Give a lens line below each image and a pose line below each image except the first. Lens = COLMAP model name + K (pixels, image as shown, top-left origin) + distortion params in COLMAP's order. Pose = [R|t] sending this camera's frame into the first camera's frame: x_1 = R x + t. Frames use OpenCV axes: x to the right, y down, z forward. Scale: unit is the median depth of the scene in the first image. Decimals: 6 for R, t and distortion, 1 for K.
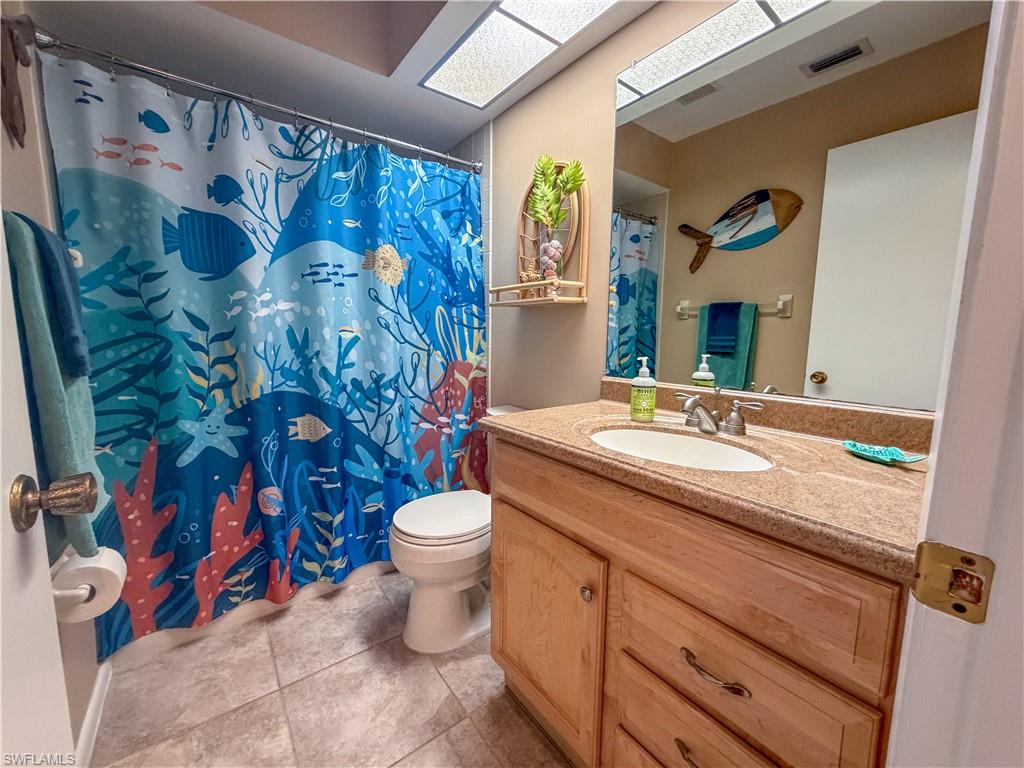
lens RADIAL K [[407.9, 0, 509.6], [0, 407.9, 383.6], [0, 0, 1]] dist [-0.000097, -0.000223]
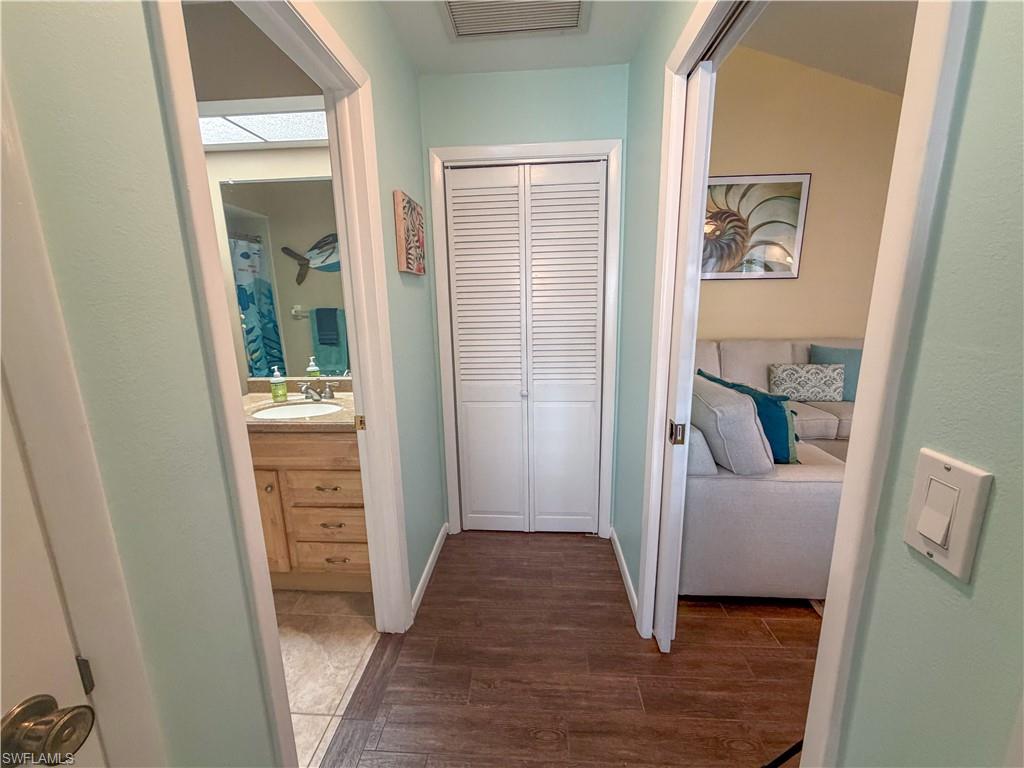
lens RADIAL K [[407.9, 0, 509.6], [0, 407.9, 383.6], [0, 0, 1]] dist [-0.000097, -0.000223]
pose [[0.658256, -0.178114, 0.731419, -0.263298], [0.120036, 0.984009, 0.131596, -0.085750], [-0.743162, 0.001173, 0.669110, -0.803410]]
